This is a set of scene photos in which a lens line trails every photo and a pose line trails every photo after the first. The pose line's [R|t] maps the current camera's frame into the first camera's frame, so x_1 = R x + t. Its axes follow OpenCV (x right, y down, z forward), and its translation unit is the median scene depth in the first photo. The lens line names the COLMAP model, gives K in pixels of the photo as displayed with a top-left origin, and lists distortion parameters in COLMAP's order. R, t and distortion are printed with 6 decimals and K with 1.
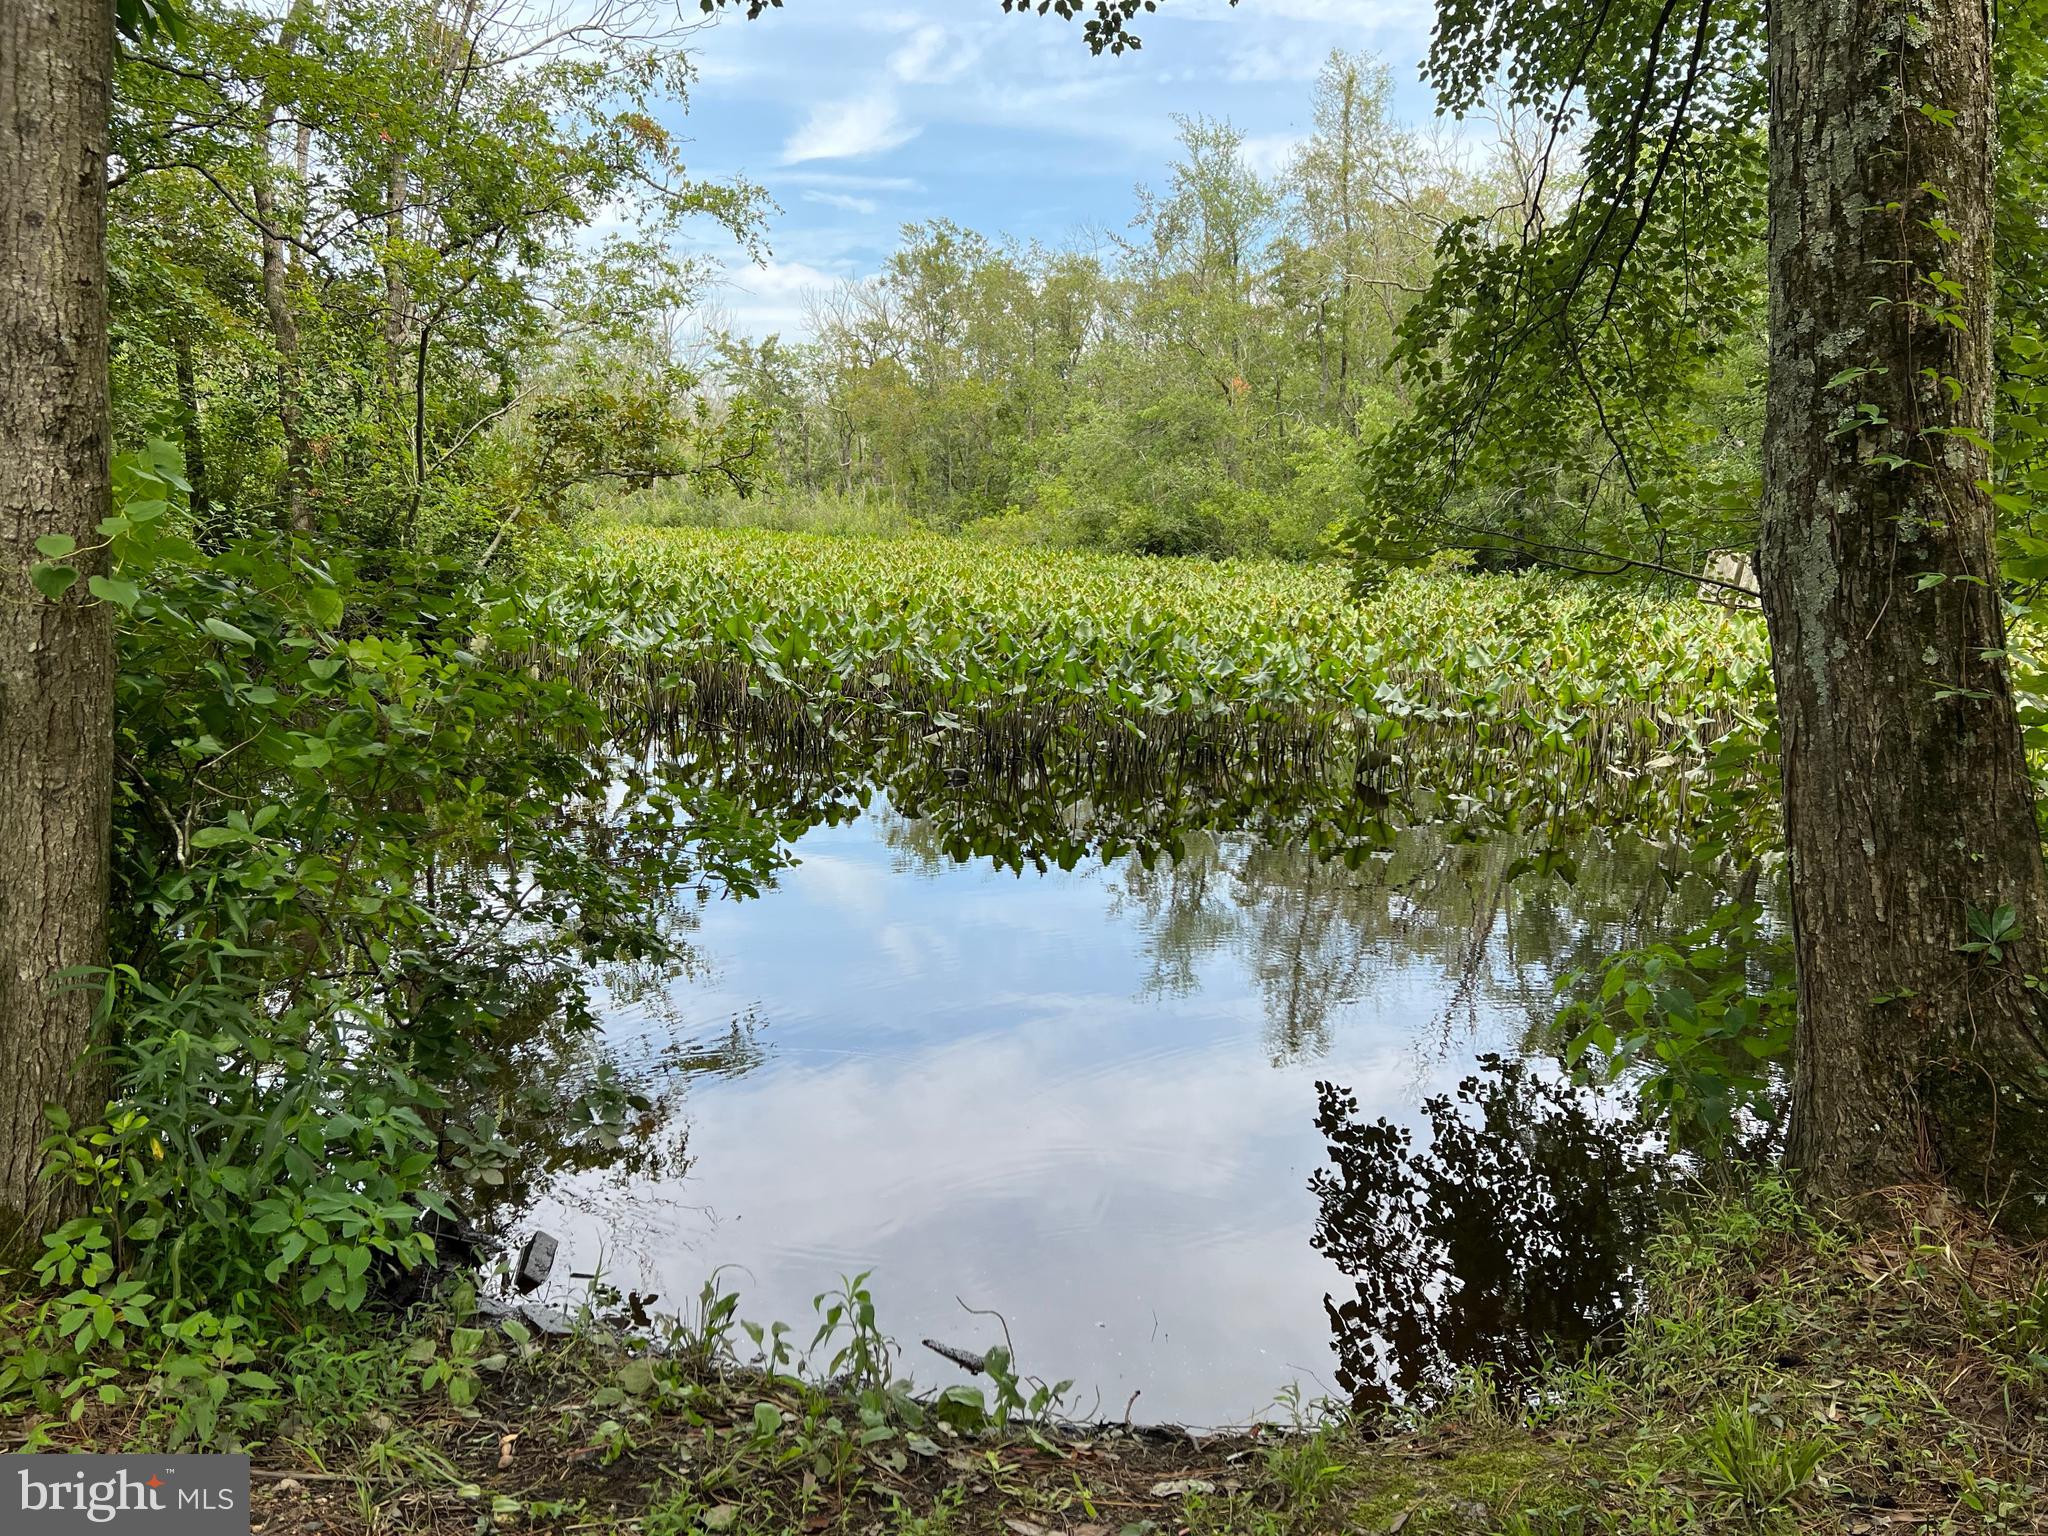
lens RADIAL K [[1597.7, 0, 1020.7], [0, 1597.7, 770.6], [0, 0, 1]] dist [0.005752, 0.001037]
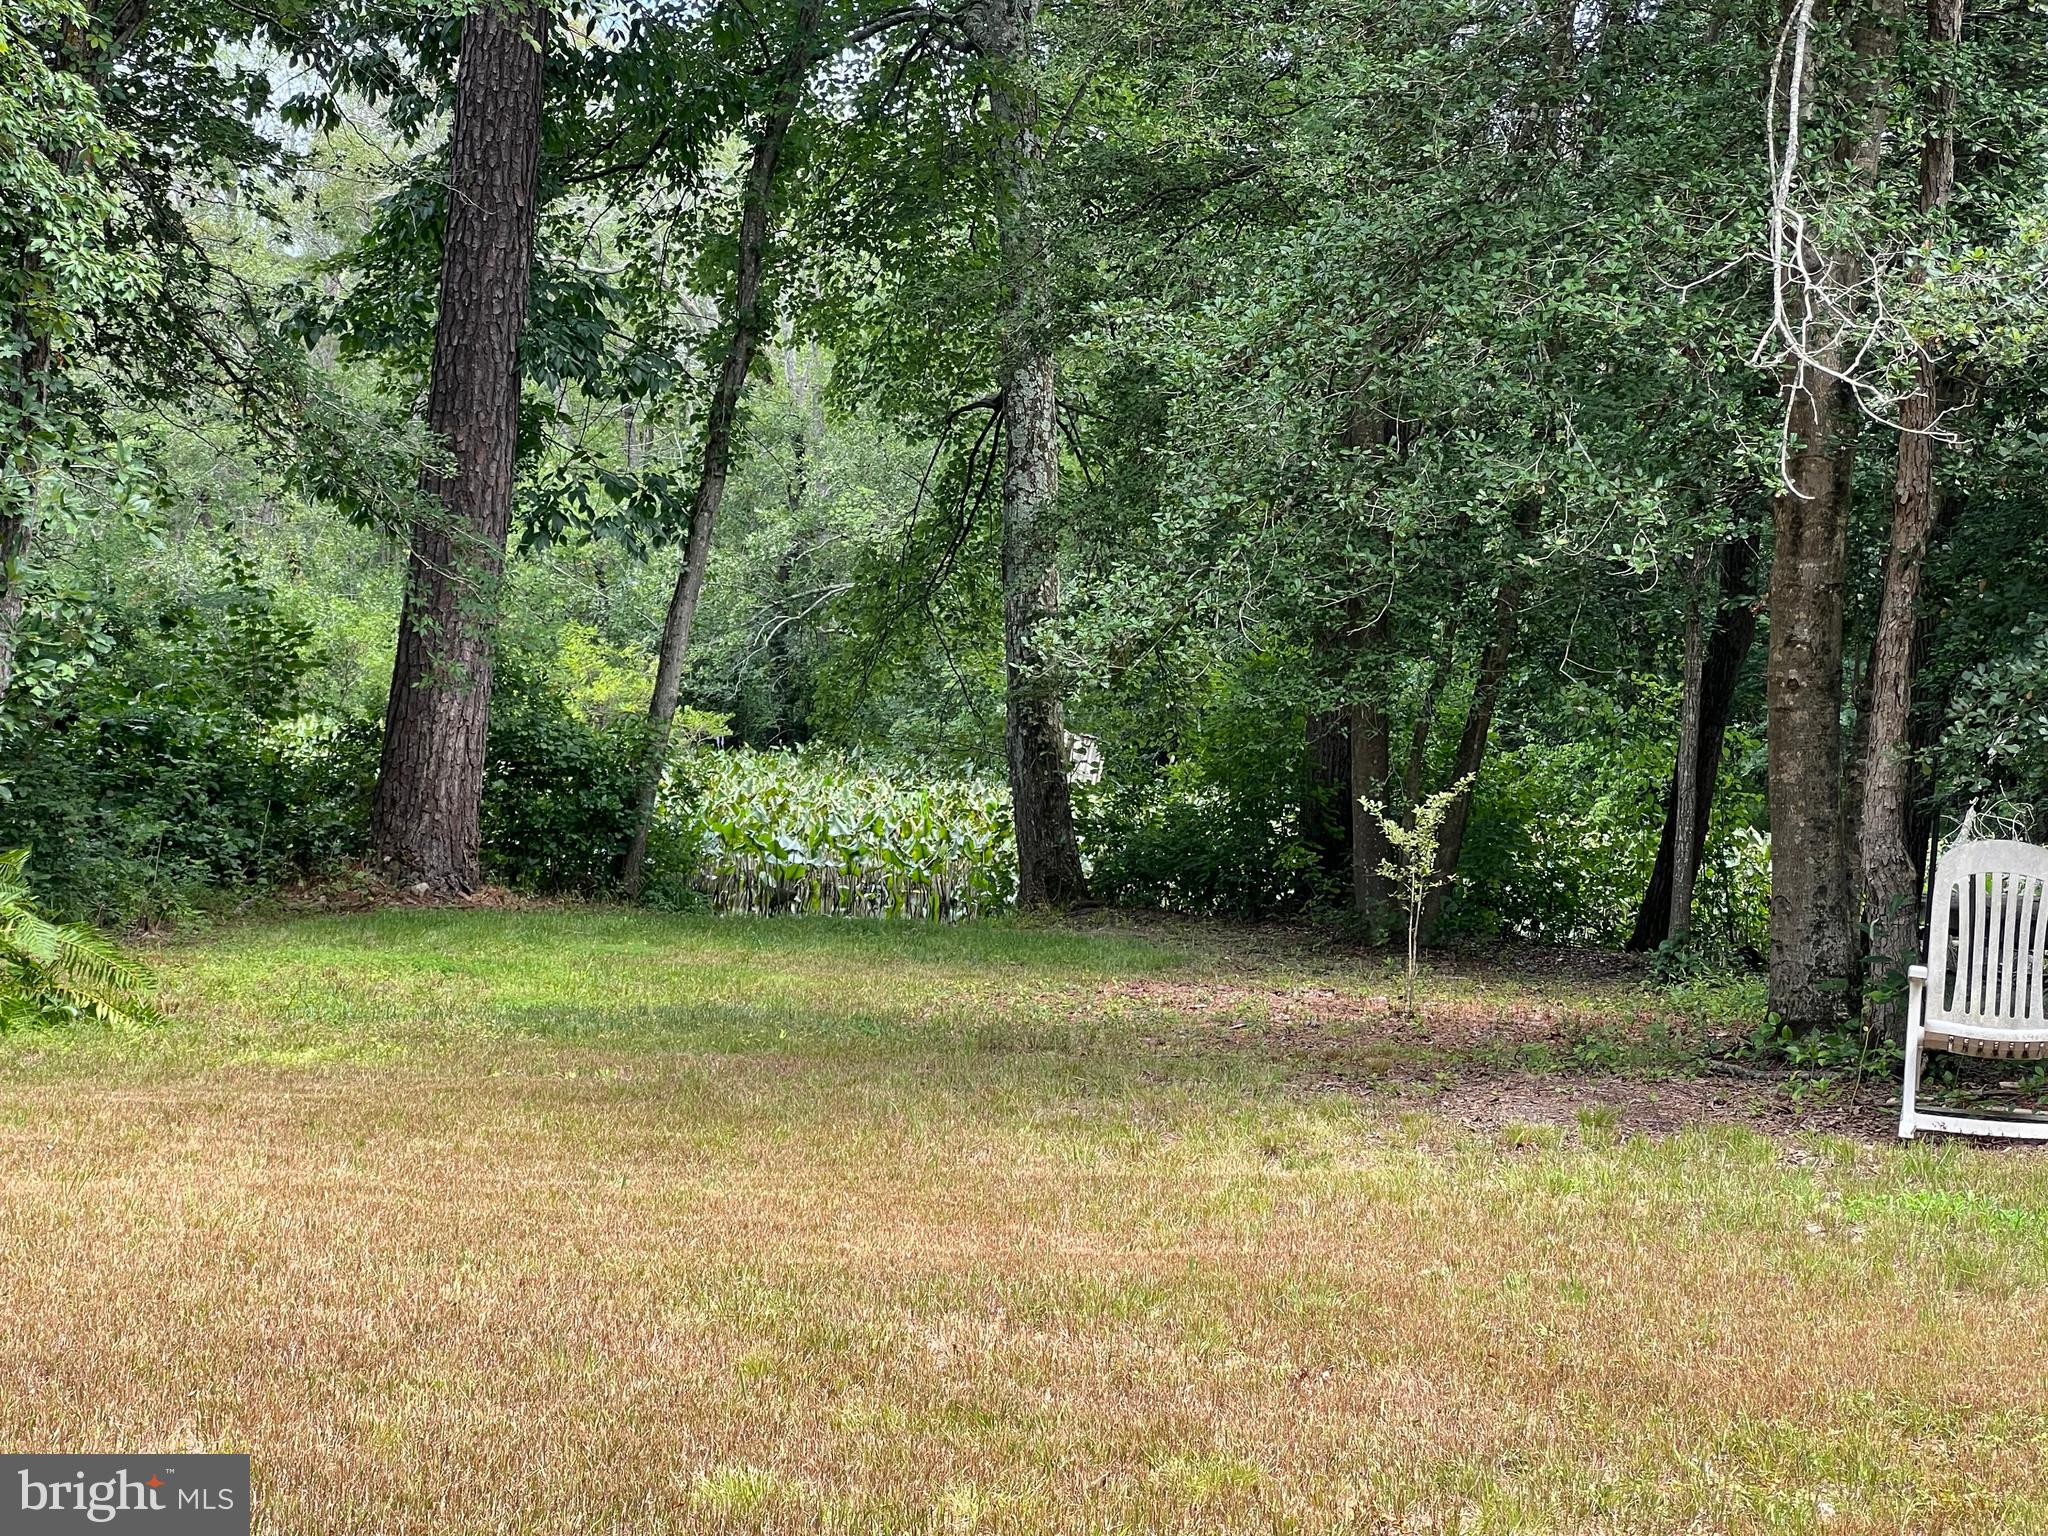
lens RADIAL K [[4832.4, 0, 1024.0], [0, 4832.4, 768.2], [0, 0, 1]] dist [-0.001814, 0.000000]
pose [[0.927792, 0.012821, 0.372878, -0.969407], [0.030437, 0.993477, -0.109894, 0.300294], [-0.371854, 0.113308, 0.921350, -2.458538]]
